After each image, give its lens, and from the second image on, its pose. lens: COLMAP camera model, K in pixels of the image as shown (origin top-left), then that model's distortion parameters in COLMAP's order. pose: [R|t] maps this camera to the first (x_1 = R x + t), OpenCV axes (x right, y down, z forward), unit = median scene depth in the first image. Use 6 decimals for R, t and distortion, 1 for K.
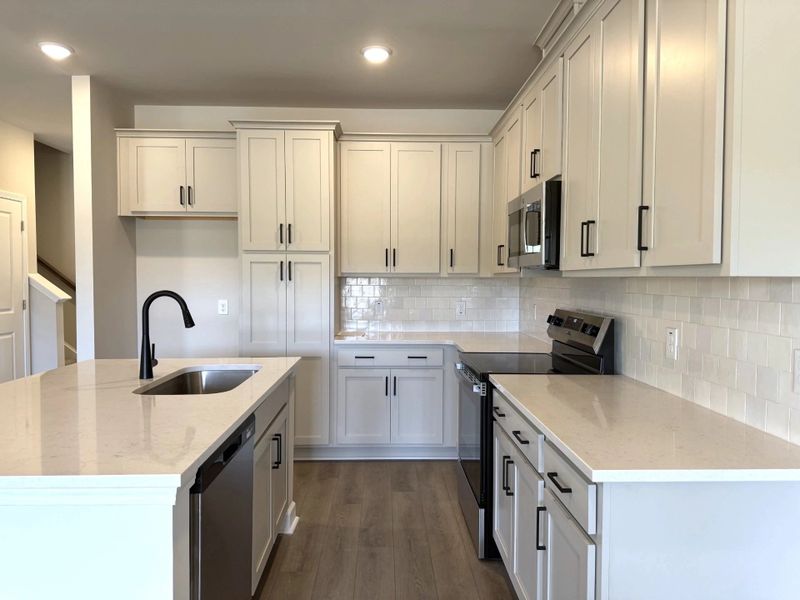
lens RADIAL K [[565.3, 0, 402.7], [0, 565.3, 302.6], [0, 0, 1]] dist [0.057594, -0.070322]
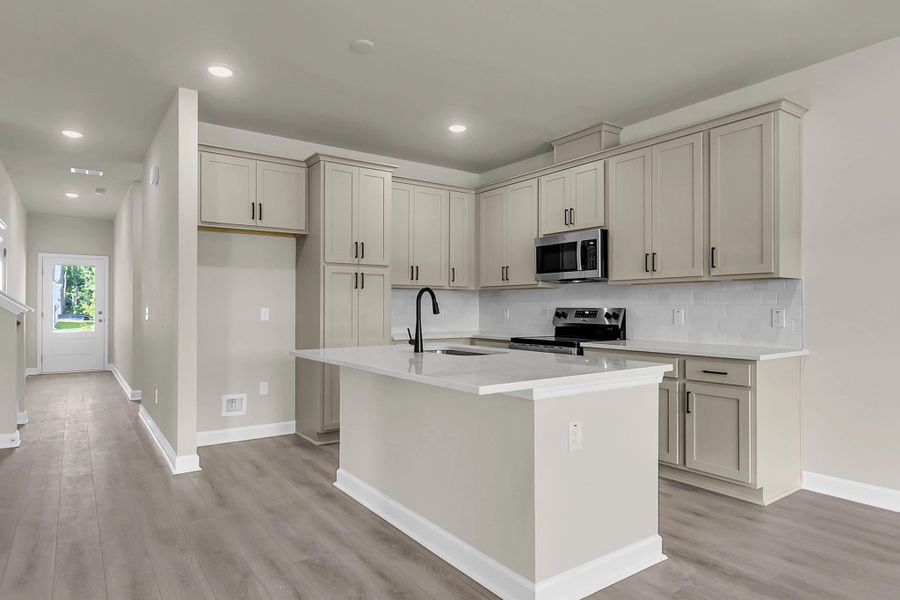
lens RADIAL K [[529.6, 0, 443.9], [0, 529.6, 303.6], [0, 0, 1]] dist [-0.000114, 0.004588]
pose [[0.836376, 0.001147, 0.548156, -0.674697], [0.025931, 0.998796, -0.041655, 0.044914], [-0.547543, 0.049053, 0.835338, -0.046982]]
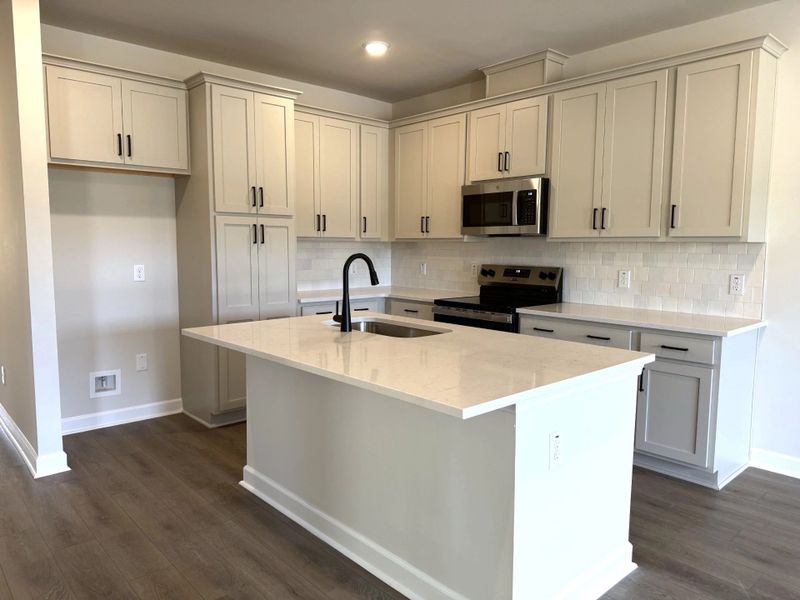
lens RADIAL K [[565.3, 0, 399.3], [0, 565.3, 301.2], [0, 0, 1]] dist [0.057594, -0.070322]
pose [[0.762248, -0.063342, 0.644179, -0.674504], [0.024032, 0.997284, 0.069627, -0.000521], [-0.646839, -0.037592, 0.761699, 0.055611]]
